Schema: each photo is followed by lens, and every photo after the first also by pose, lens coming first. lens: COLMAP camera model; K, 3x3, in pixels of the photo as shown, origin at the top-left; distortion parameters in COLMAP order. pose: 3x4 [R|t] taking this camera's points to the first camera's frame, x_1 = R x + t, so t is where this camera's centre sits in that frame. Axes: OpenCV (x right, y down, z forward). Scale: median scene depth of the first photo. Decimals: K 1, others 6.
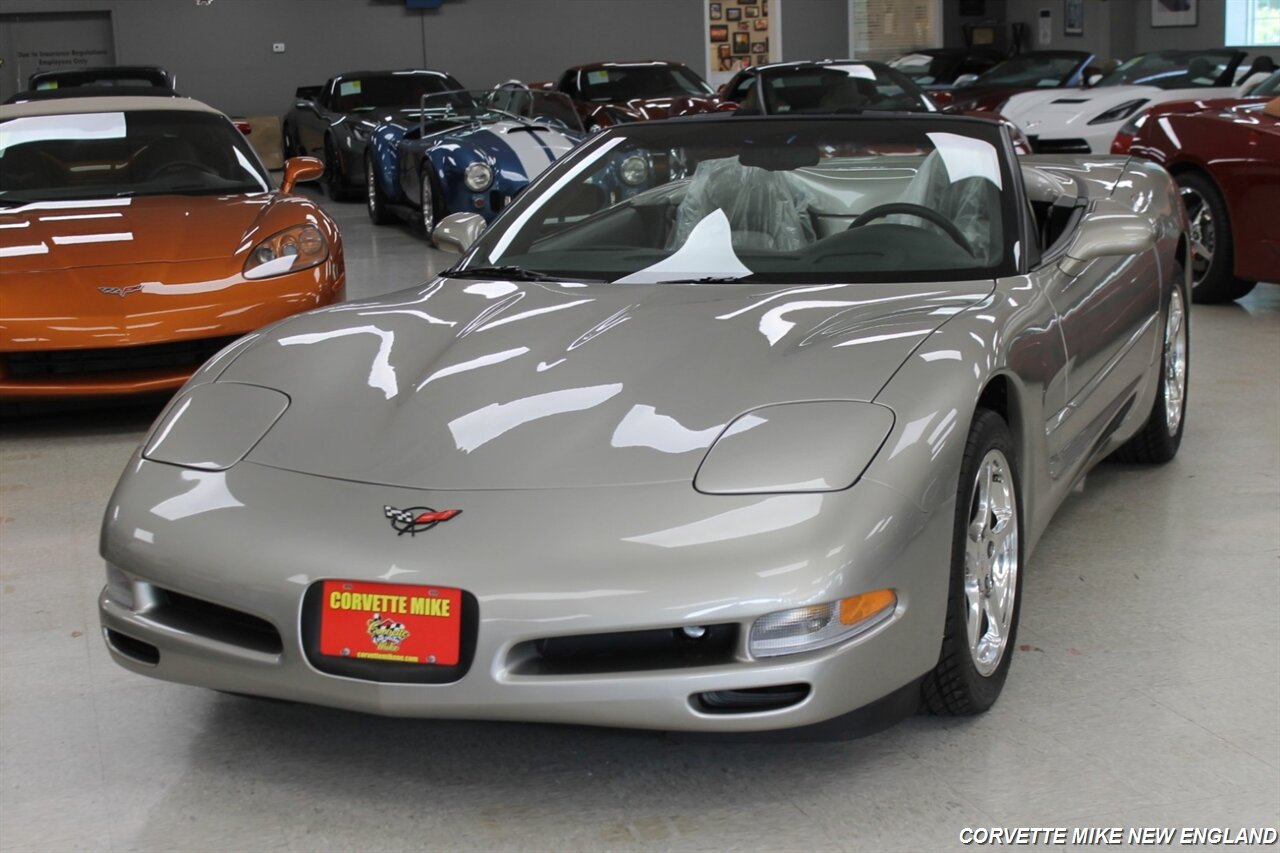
lens RADIAL K [[2054.3, 0, 639.6], [0, 2054.3, 425.1], [0, 0, 1]] dist [-0.029756, -0.020396]
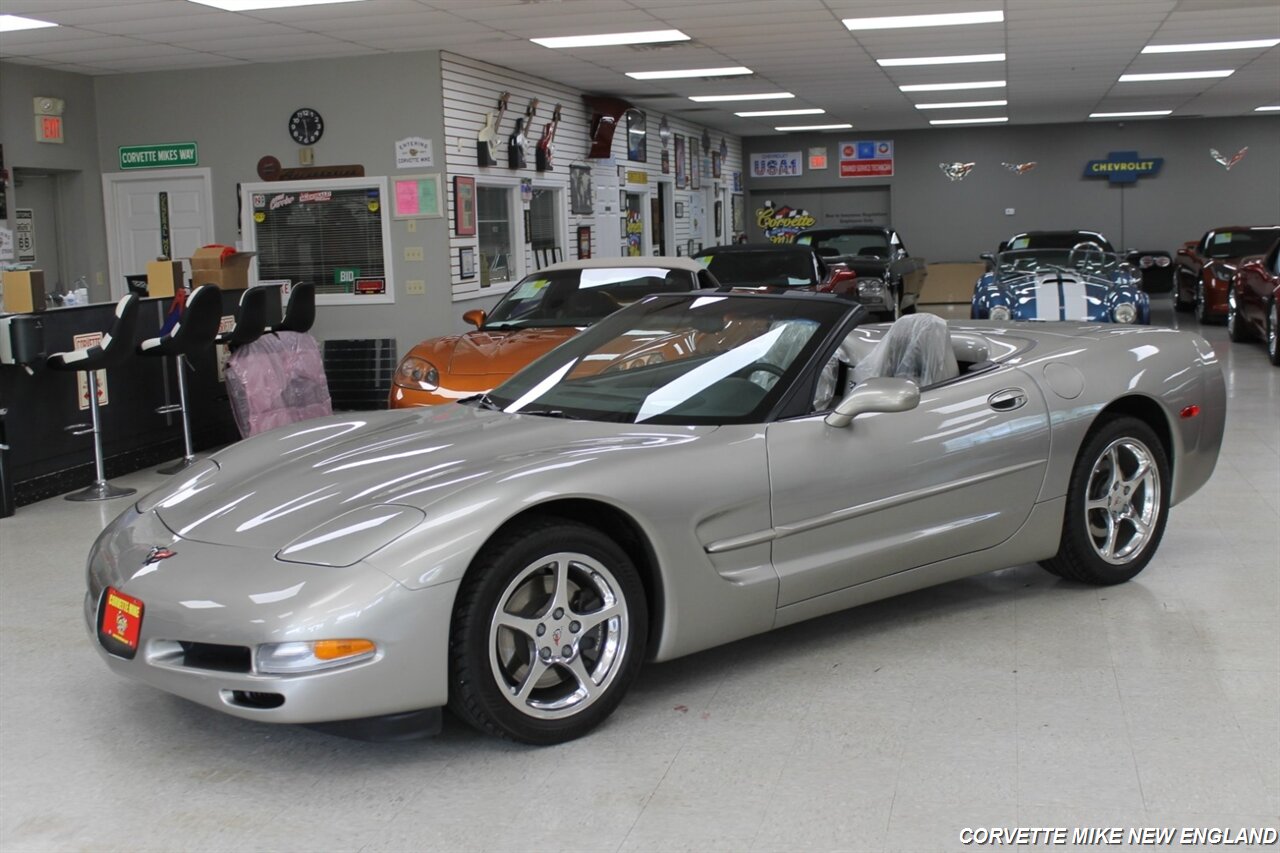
lens RADIAL K [[1525.0, 0, 661.2], [0, 1525.0, 427.0], [0, 0, 1]] dist [-0.109697, 0.190519]
pose [[0.874938, 0.067777, -0.479468, 0.780921], [-0.084676, 0.996315, -0.013680, -0.069282], [0.476773, 0.052569, 0.877453, 0.160602]]
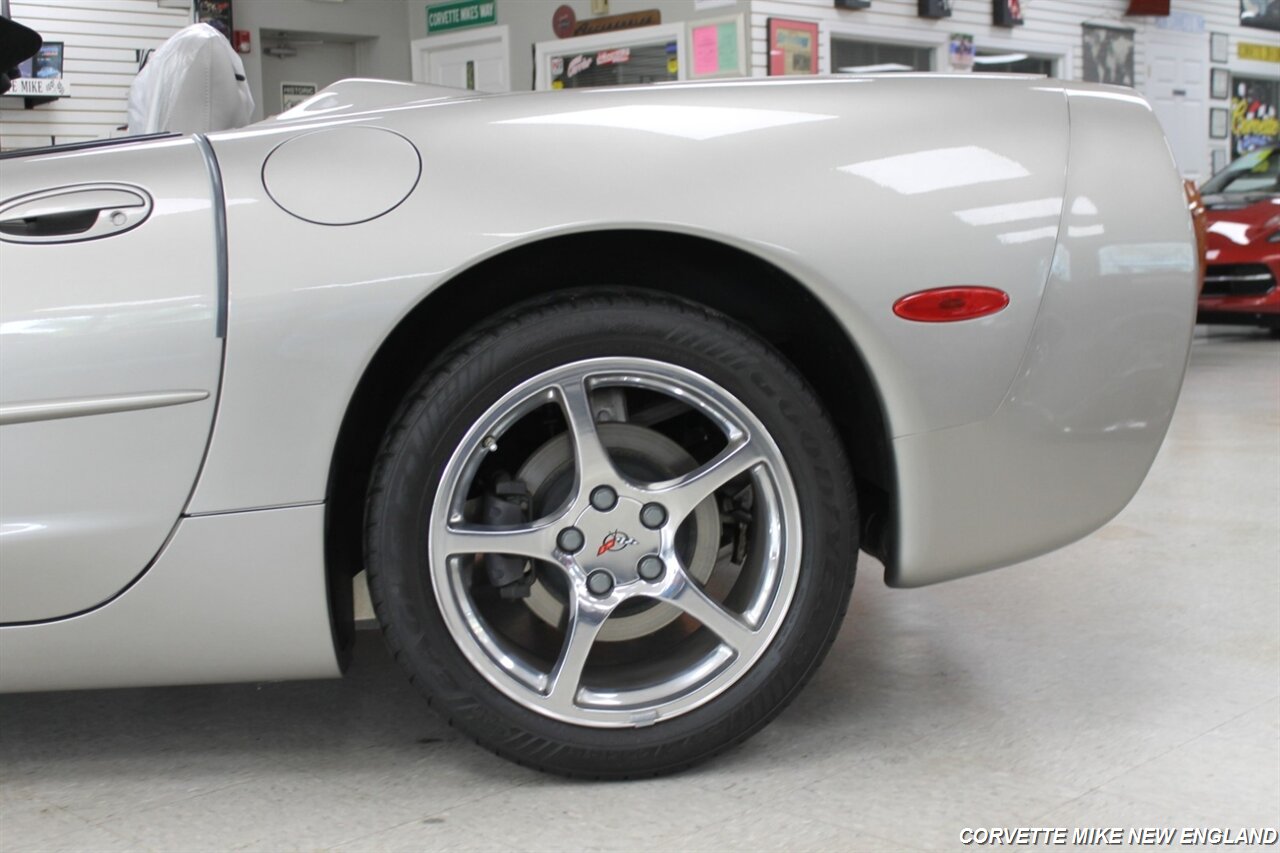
lens RADIAL K [[1683.3, 0, 660.4], [0, 1683.3, 425.3], [0, 0, 1]] dist [-0.064021, 0.062414]
pose [[0.494824, 0.124502, -0.860028, 0.968587], [-0.145595, 0.987572, 0.059196, -0.134477], [0.856709, 0.095924, 0.506801, 1.456633]]
